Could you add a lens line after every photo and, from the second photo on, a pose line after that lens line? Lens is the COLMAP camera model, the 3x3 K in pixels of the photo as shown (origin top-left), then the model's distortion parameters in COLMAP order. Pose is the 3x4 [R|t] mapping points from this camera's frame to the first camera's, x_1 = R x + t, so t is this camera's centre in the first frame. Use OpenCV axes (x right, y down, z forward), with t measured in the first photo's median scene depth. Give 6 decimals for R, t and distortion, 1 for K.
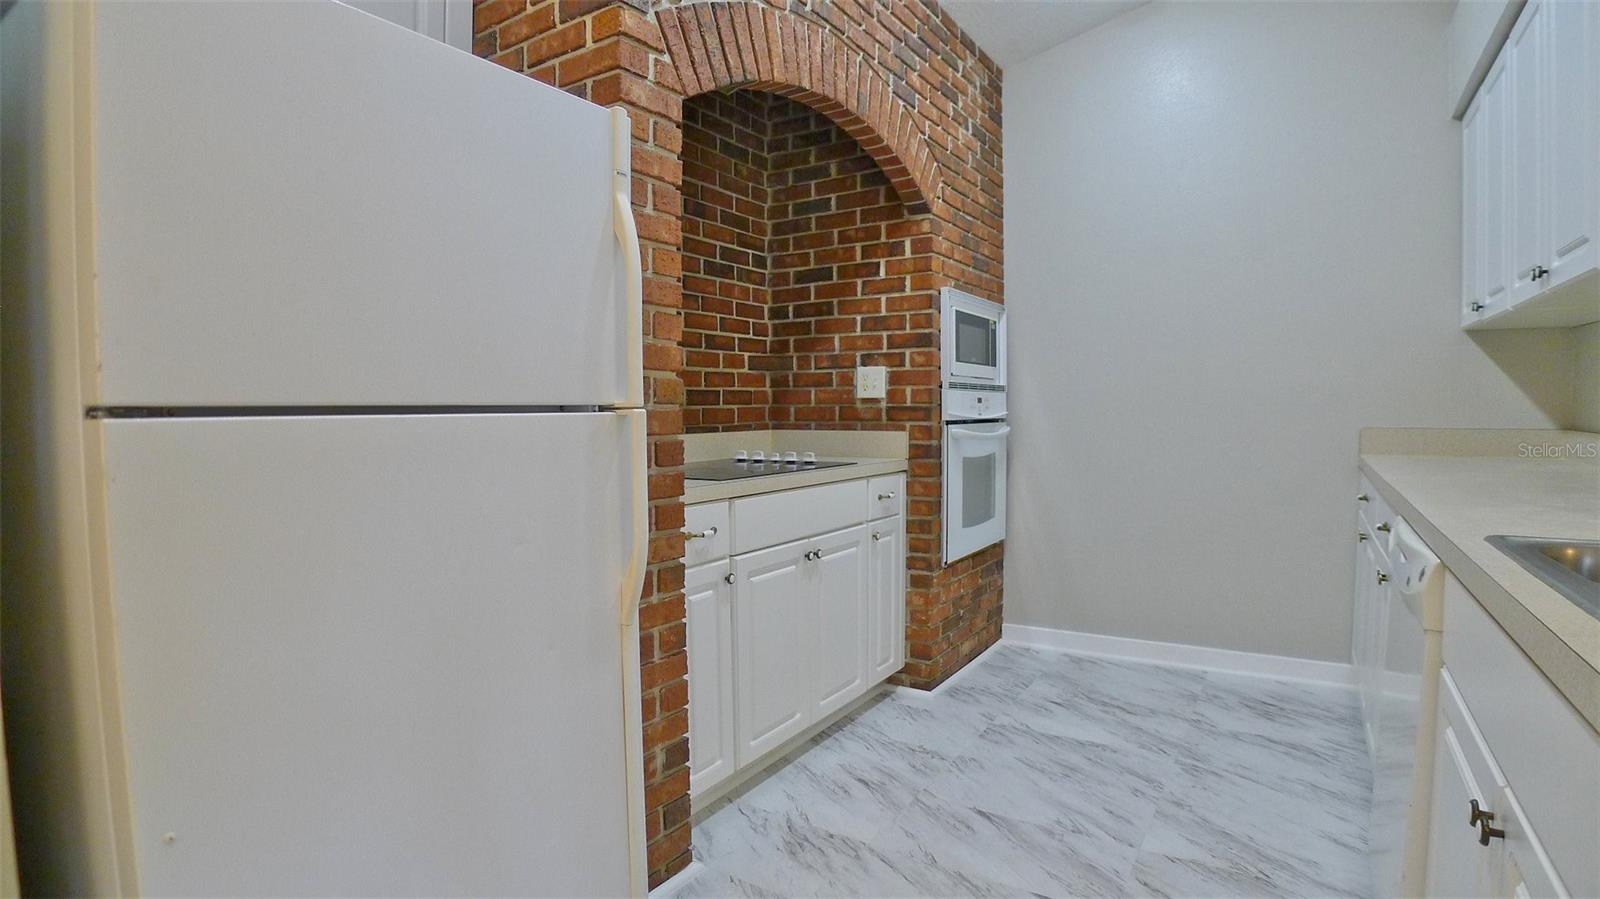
lens RADIAL K [[787.4, 0, 800.0], [0, 787.4, 449.5], [0, 0, 1]] dist [-0.112290, 0.023960]
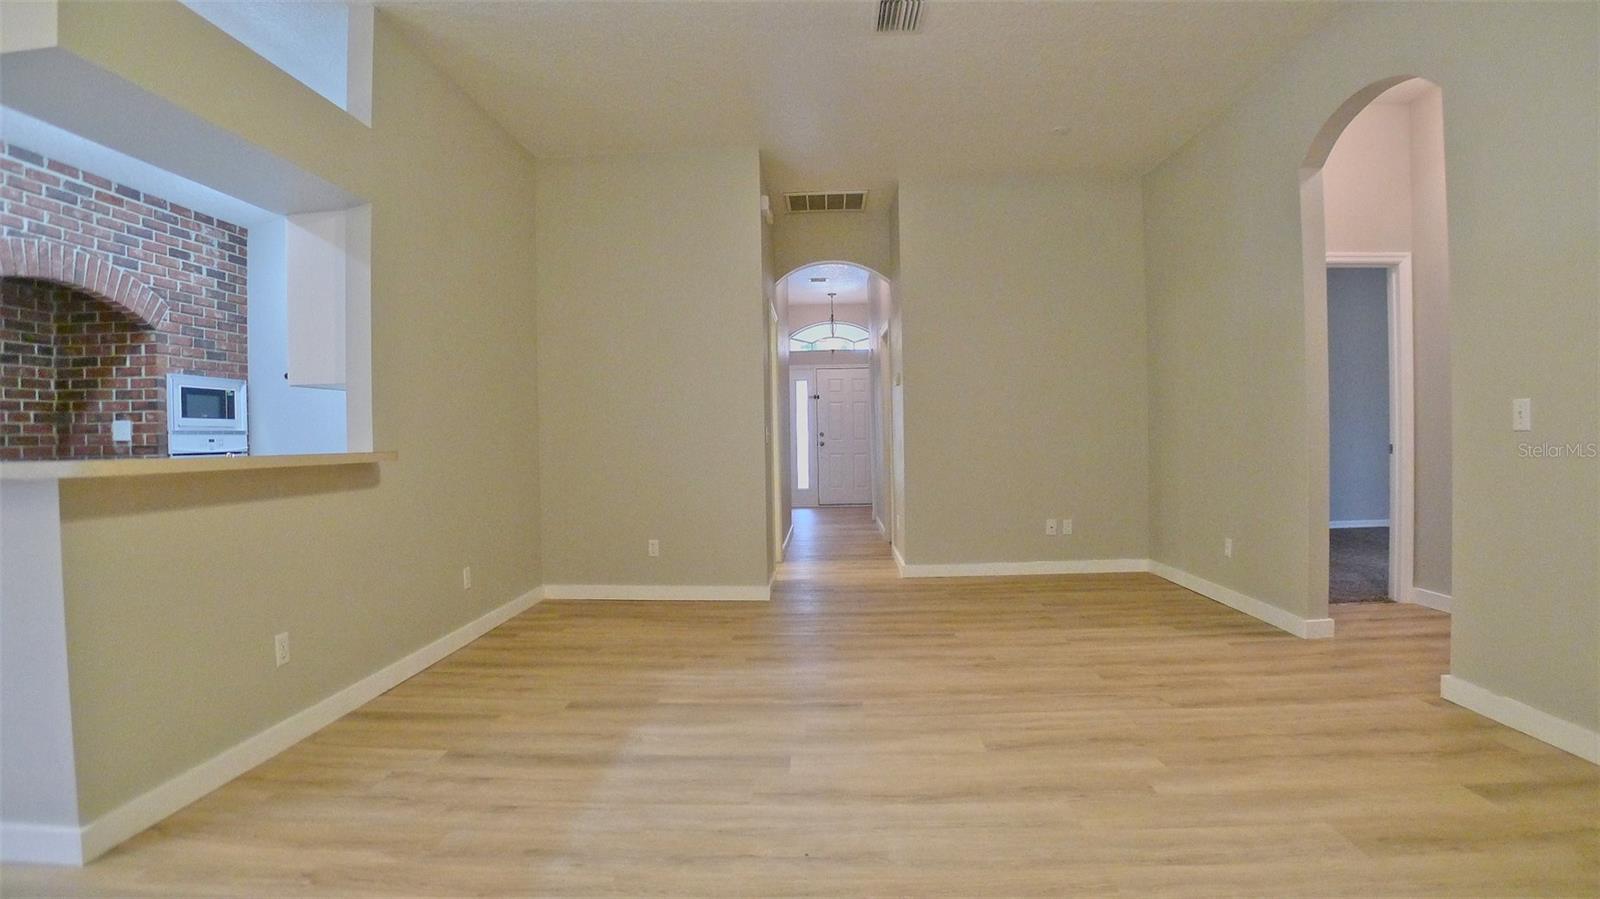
lens RADIAL K [[798.0, 0, 796.2], [0, 798.0, 451.4], [0, 0, 1]] dist [-0.100160, 0.024733]
pose [[0.860506, -0.014603, 0.509231, 0.498089], [0.033162, 0.999075, -0.027388, 0.044411], [-0.508360, 0.040455, 0.860194, -1.013851]]
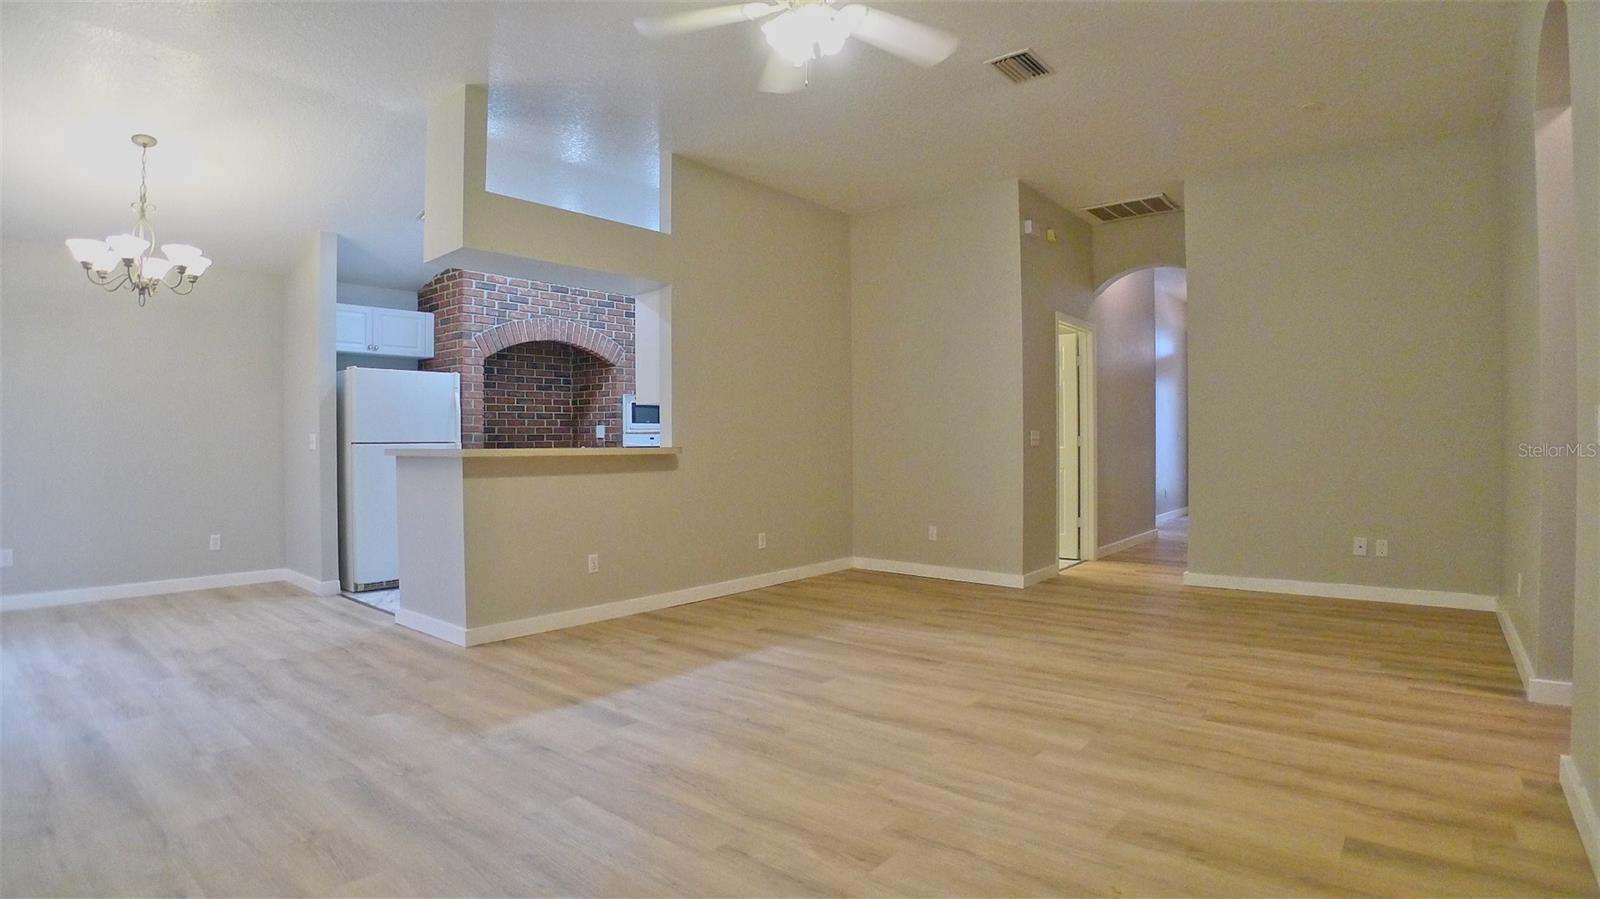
lens RADIAL K [[798.0, 0, 796.2], [0, 798.0, 451.4], [0, 0, 1]] dist [-0.100160, 0.024733]
pose [[0.992299, 0.004723, -0.123779, 1.024950], [-0.009052, 0.999366, -0.034433, 0.060255], [0.123538, 0.035289, 0.991712, -1.443076]]
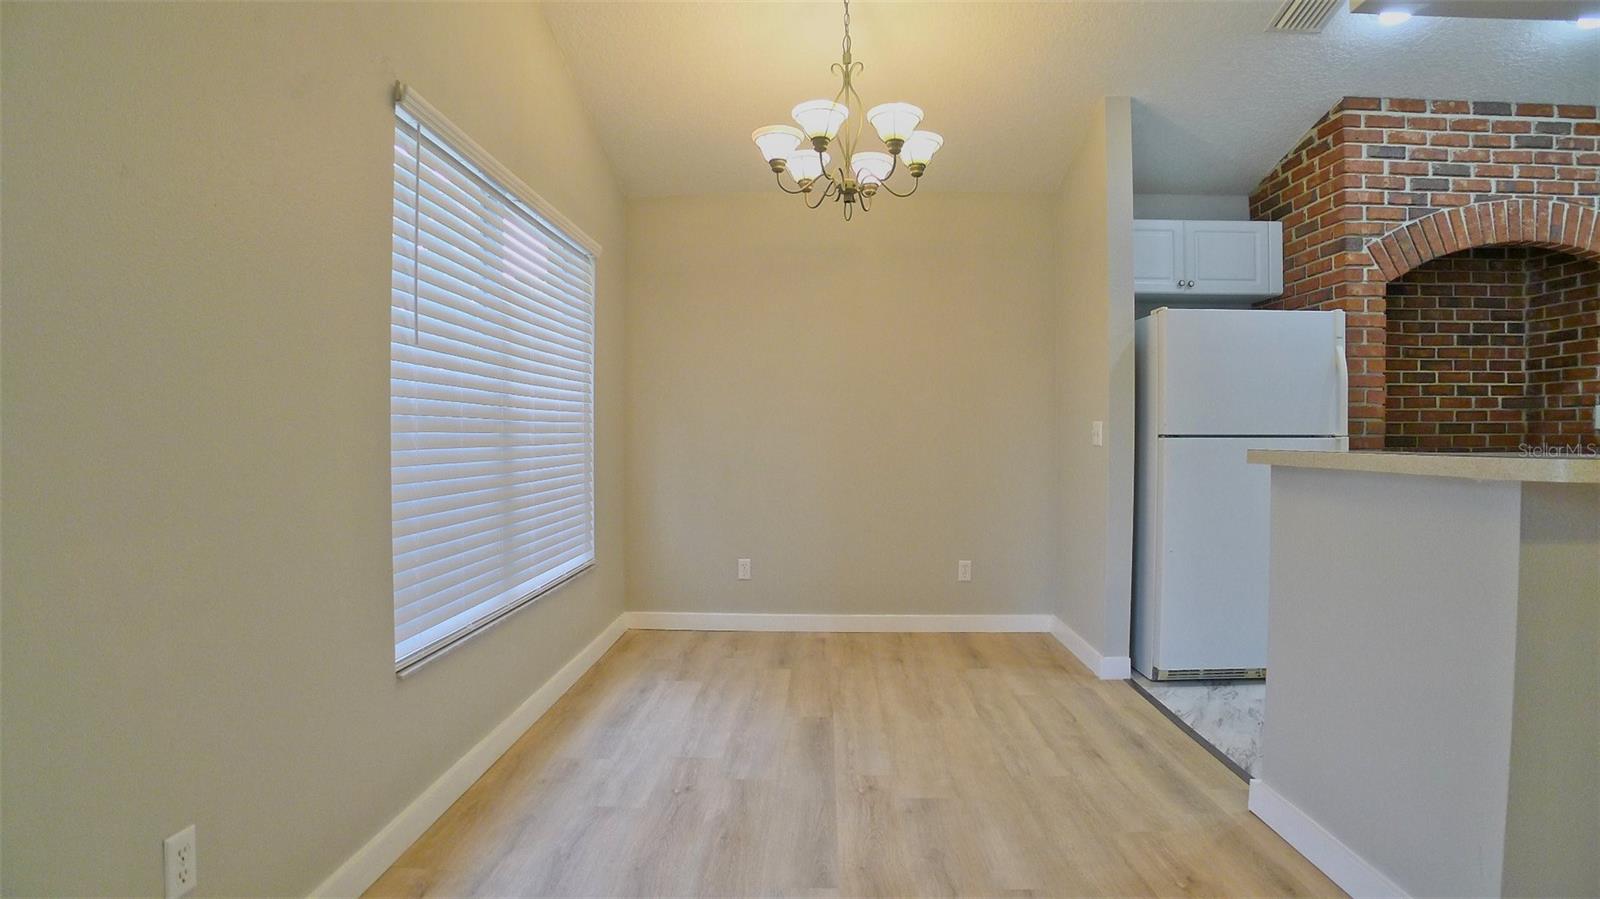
lens RADIAL K [[798.0, 0, 796.2], [0, 798.0, 451.4], [0, 0, 1]] dist [-0.100160, 0.024733]
pose [[0.512034, 0.025827, -0.858577, 0.436364], [-0.046148, 0.998931, 0.002527, 0.029586], [0.857725, 0.038328, 0.512678, -0.758706]]
